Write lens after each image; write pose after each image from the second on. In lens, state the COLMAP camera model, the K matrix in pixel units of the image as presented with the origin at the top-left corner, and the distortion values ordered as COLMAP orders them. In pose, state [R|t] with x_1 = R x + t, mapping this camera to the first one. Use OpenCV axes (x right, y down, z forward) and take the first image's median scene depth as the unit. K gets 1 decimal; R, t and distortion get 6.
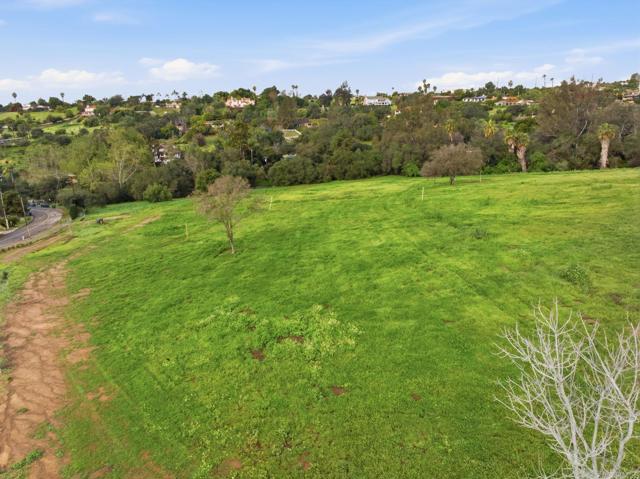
lens RADIAL K [[451.1, 0, 319.9], [0, 451.1, 237.6], [0, 0, 1]] dist [-0.052273, 0.023179]
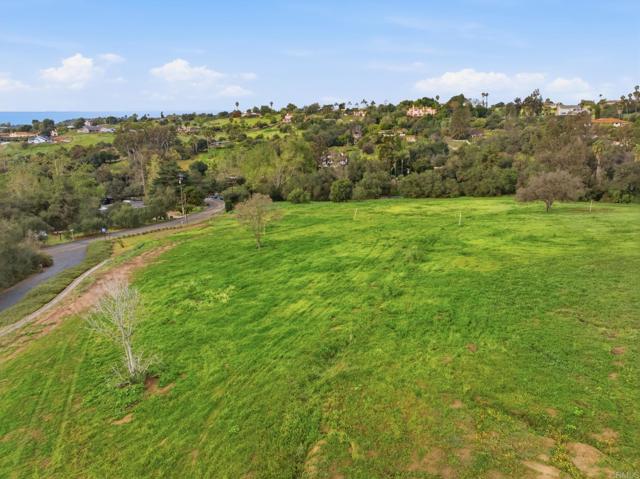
lens RADIAL K [[451.1, 0, 319.4], [0, 451.1, 239.3], [0, 0, 1]] dist [-0.052273, 0.023179]
pose [[0.904639, 0.113314, -0.410838, 0.070437], [-0.114754, 0.993167, 0.021245, -0.006038], [0.410438, 0.027926, 0.911461, -0.024123]]
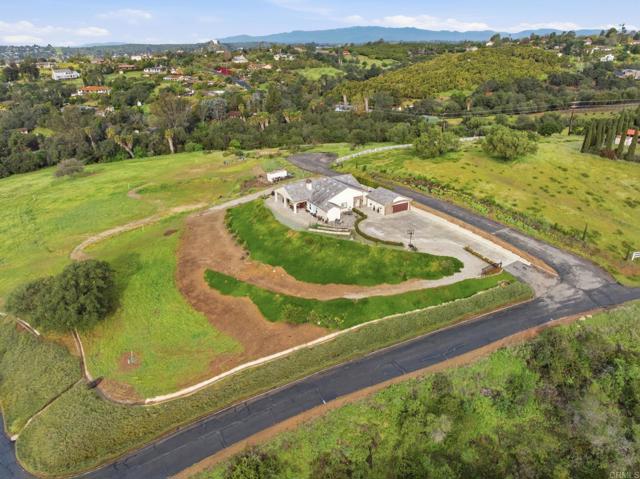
lens RADIAL K [[451.1, 0, 320.2], [0, 451.1, 236.6], [0, 0, 1]] dist [-0.052273, 0.023179]
pose [[0.853718, -0.199144, 0.481152, 0.066943], [0.130179, 0.976265, 0.173087, -0.019553], [-0.504201, -0.085132, 0.859380, -0.339235]]
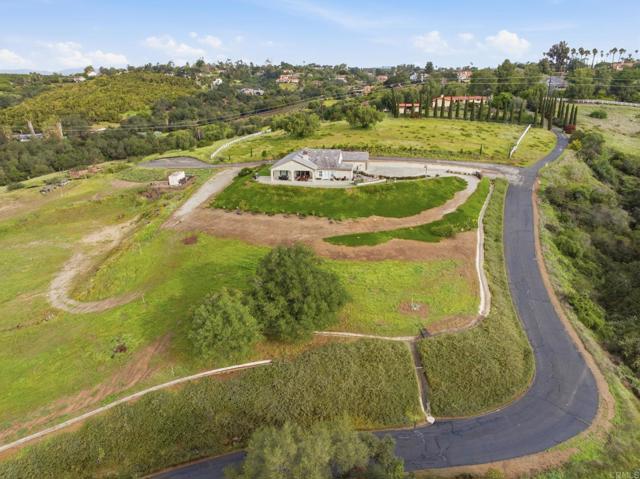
lens RADIAL K [[451.1, 0, 322.2], [0, 451.1, 234.4], [0, 0, 1]] dist [-0.052273, 0.023179]
pose [[0.128006, -0.311558, 0.941566, -0.085591], [0.259099, 0.926911, 0.271485, -0.032827], [-0.957331, 0.209207, 0.199374, -0.151923]]
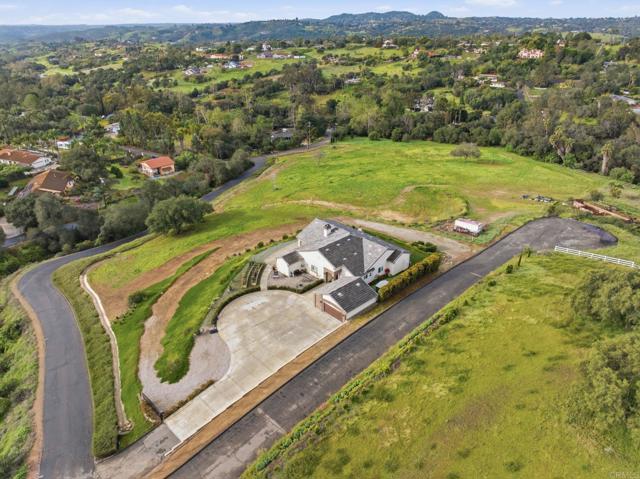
lens RADIAL K [[451.1, 0, 319.1], [0, 451.1, 237.4], [0, 0, 1]] dist [-0.052273, 0.023179]
pose [[0.700725, 0.318911, -0.638186, 0.348469], [-0.183338, 0.944982, 0.270917, -0.062974], [0.689472, -0.072835, 0.720641, -0.266796]]
